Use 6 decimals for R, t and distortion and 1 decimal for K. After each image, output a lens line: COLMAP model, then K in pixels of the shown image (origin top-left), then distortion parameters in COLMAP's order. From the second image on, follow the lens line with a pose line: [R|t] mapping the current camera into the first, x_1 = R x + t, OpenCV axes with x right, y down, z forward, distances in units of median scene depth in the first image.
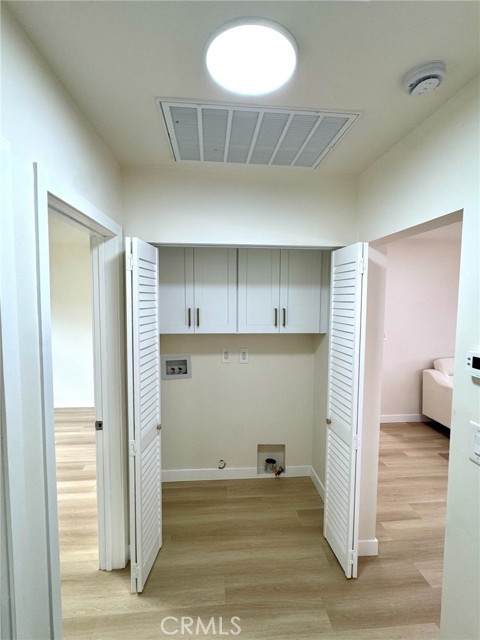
lens RADIAL K [[310.7, 0, 240.0], [0, 310.7, 320.0], [0, 0, 1]] dist [-0.000477, 0.000368]
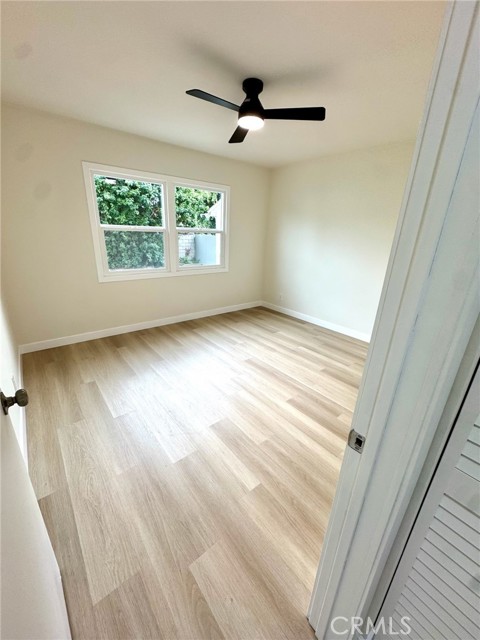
lens RADIAL K [[255.8, 0, 241.9], [0, 255.8, 320.8], [0, 0, 1]] dist [-0.002021, -0.000035]
pose [[0.567342, 0.288452, -0.771310, -0.300511], [-0.093587, 0.953161, 0.287622, 0.080411], [0.818147, -0.090996, 0.567763, 0.647141]]
